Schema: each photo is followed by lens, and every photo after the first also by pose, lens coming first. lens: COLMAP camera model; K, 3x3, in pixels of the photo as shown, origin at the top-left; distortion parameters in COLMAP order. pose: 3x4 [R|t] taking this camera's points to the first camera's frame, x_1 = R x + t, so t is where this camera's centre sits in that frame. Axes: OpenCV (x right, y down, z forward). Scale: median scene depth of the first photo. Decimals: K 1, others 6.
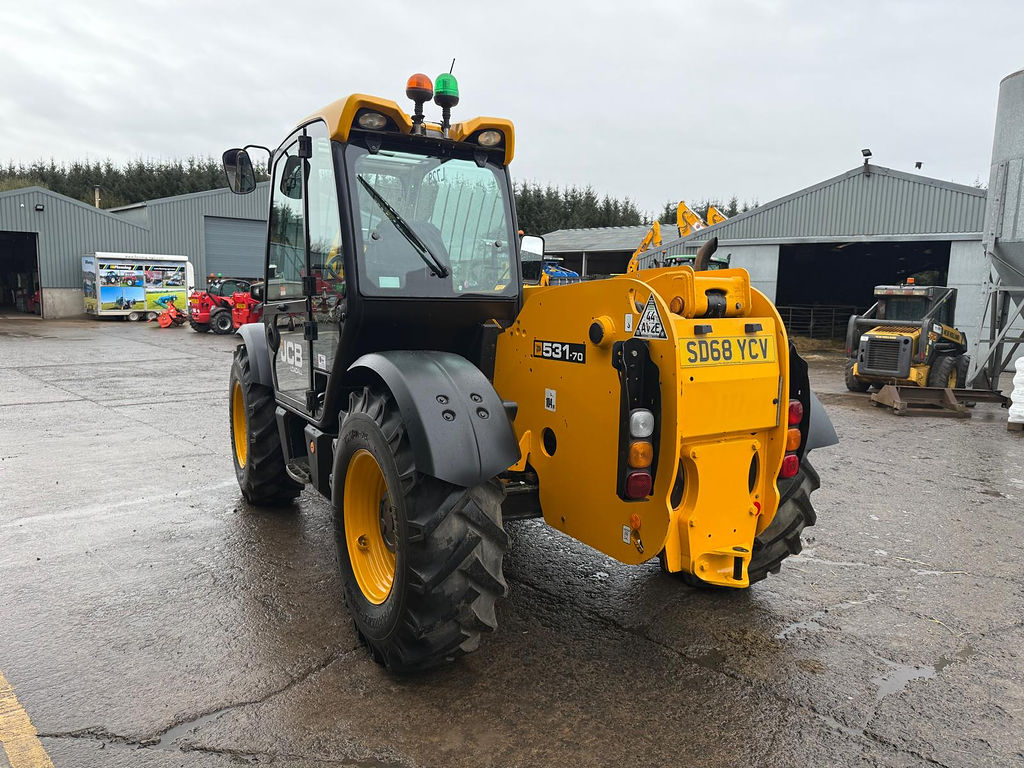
lens RADIAL K [[719.4, 0, 519.9], [0, 719.4, 394.4], [0, 0, 1]] dist [0.050782, -0.072087]
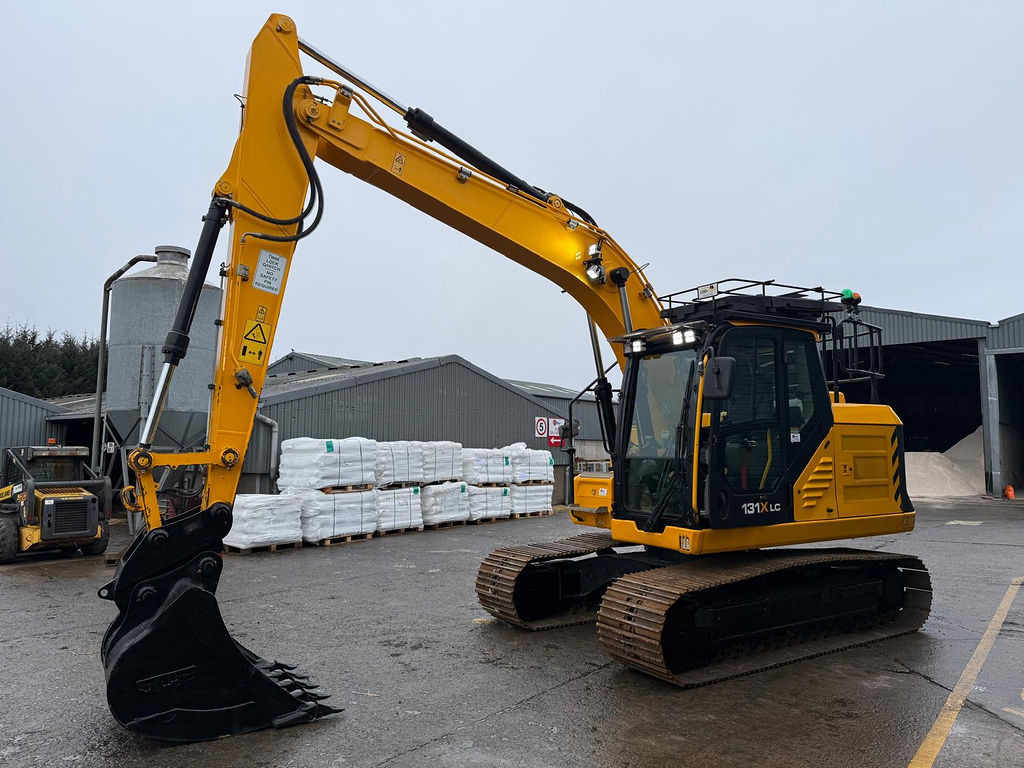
lens RADIAL K [[719.4, 0, 517.5], [0, 719.4, 390.6], [0, 0, 1]] dist [0.050782, -0.072087]
pose [[-0.132426, 0.058758, 0.989450, -0.213843], [0.144052, 0.988784, -0.039439, -0.037083], [-0.980669, 0.137310, -0.139405, 0.197697]]
